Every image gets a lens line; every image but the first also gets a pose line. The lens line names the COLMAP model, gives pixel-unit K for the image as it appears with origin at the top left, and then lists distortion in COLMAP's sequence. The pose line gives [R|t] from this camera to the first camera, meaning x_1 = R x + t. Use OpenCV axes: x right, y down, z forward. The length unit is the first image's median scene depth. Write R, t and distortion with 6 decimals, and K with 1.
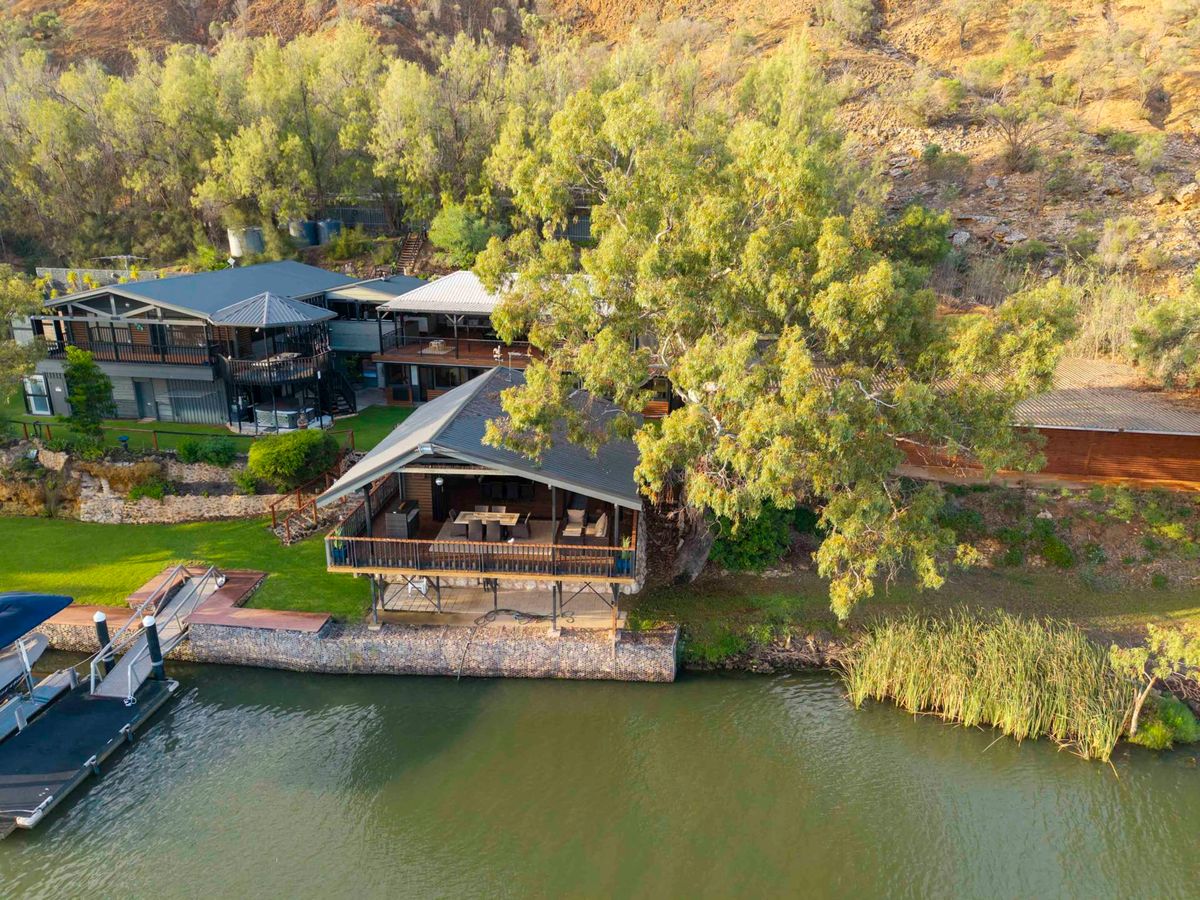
lens RADIAL K [[802.1, 0, 597.2], [0, 802.1, 459.0], [0, 0, 1]] dist [0.012011, -0.013338]
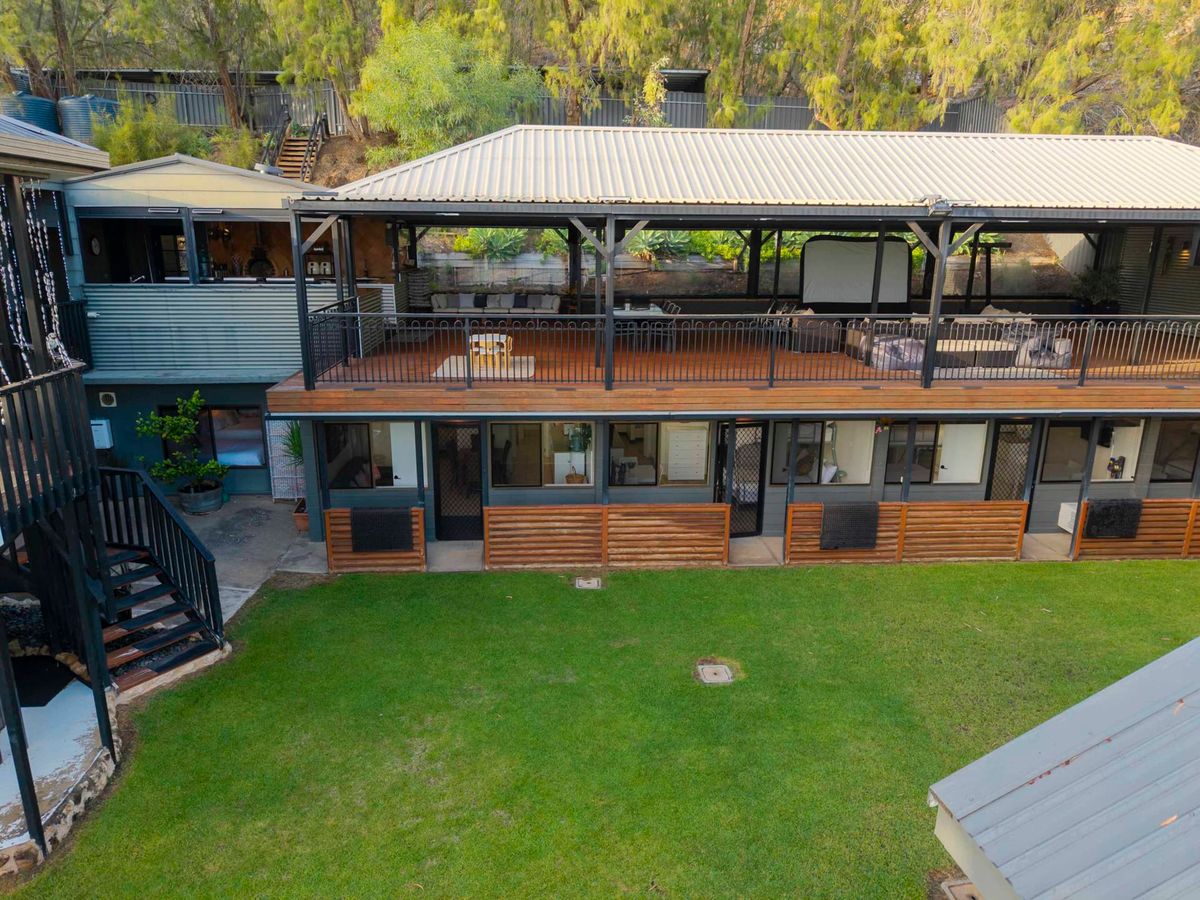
lens RADIAL K [[802.1, 0, 597.2], [0, 802.1, 459.0], [0, 0, 1]] dist [0.012011, -0.013338]
pose [[0.975125, -0.061510, 0.212951, -0.297505], [0.070828, 0.996824, -0.036401, -0.115897], [-0.210036, 0.050579, 0.976385, 0.924359]]
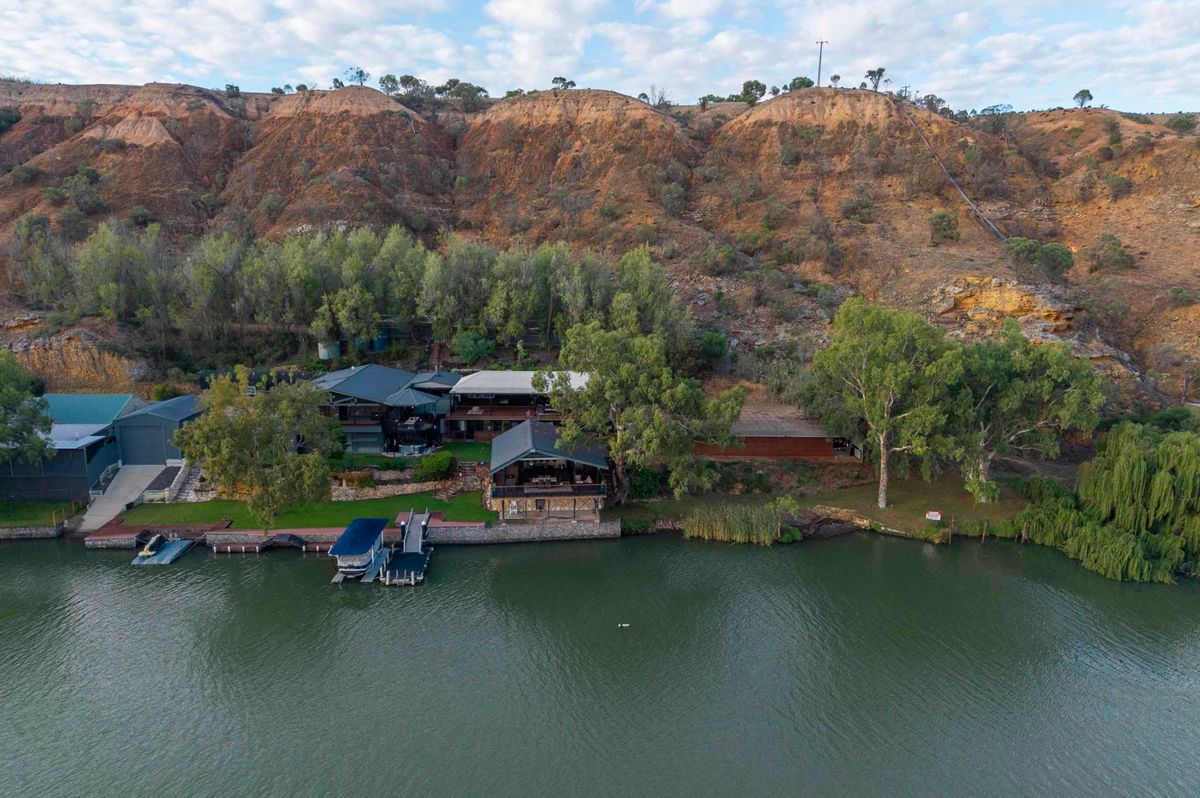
lens RADIAL K [[802.3, 0, 600.0], [0, 802.3, 399.0], [0, 0, 1]] dist [0.085274, -0.142726]
pose [[0.982734, -0.034012, 0.181872, -0.337349], [0.056548, 0.991138, -0.120198, 0.109837], [-0.176172, 0.128407, 0.975948, -1.256137]]
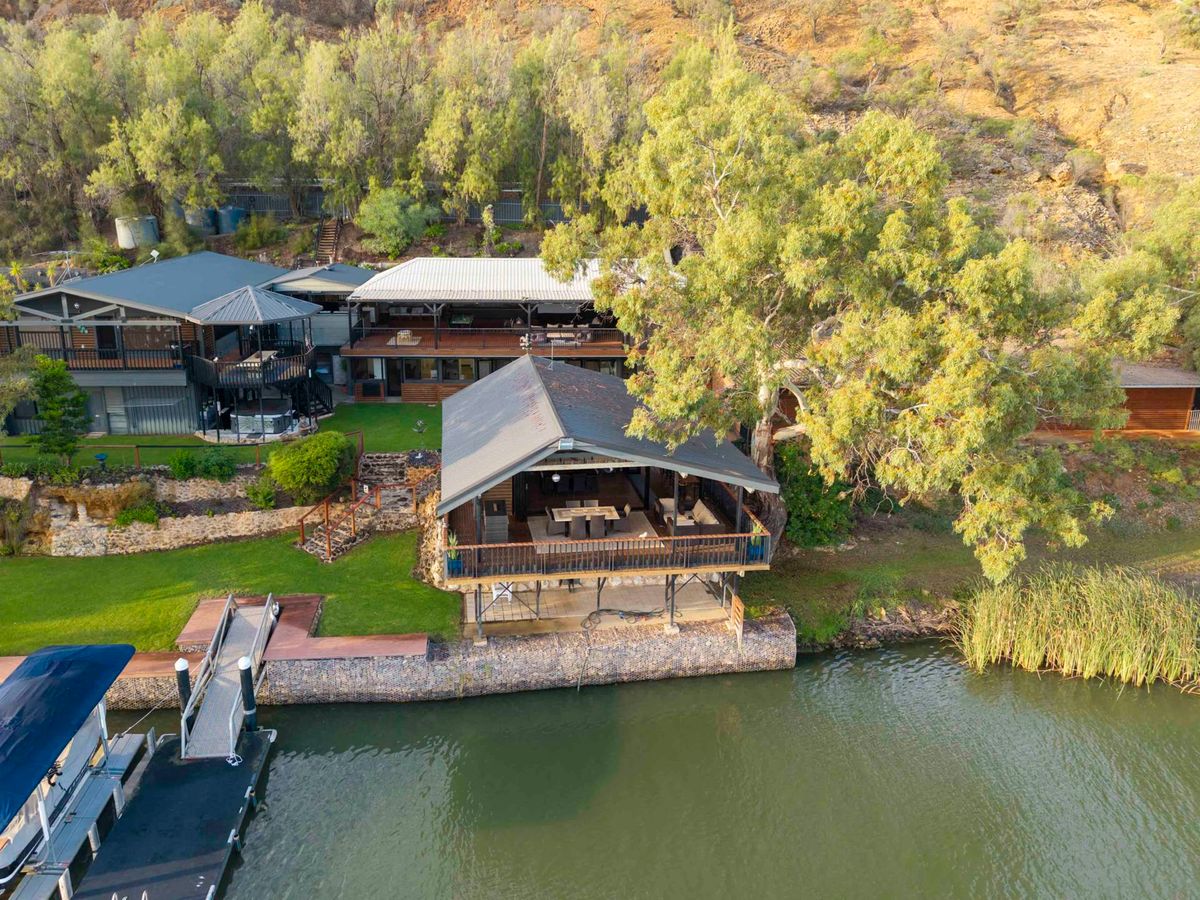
lens RADIAL K [[833.1, 0, 538.8], [0, 833.1, 382.0], [0, 0, 1]] dist [0.007917, -0.000233]
pose [[0.983554, -0.051431, 0.173134, -0.284060], [0.064663, 0.995330, -0.071676, -0.010712], [-0.168639, 0.081693, 0.982287, 0.025903]]
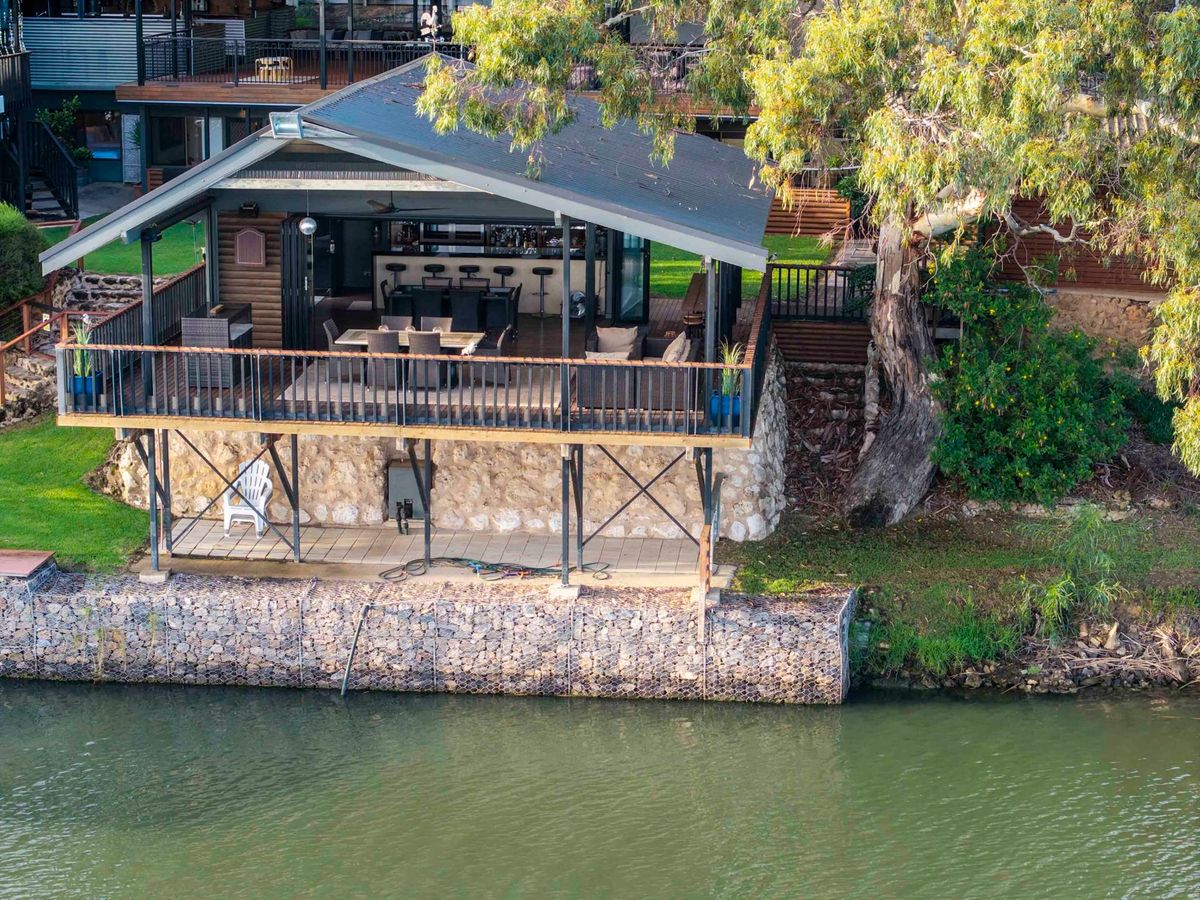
lens RADIAL K [[2414.4, 0, 600.0], [0, 2414.4, 450.0], [0, 0, 1]] dist [-0.265772, 1.537515]
pose [[0.999452, 0.006627, -0.032417, 0.005253], [-0.009341, 0.996398, -0.084286, 0.195211], [0.031742, 0.084543, 0.995914, -0.229666]]
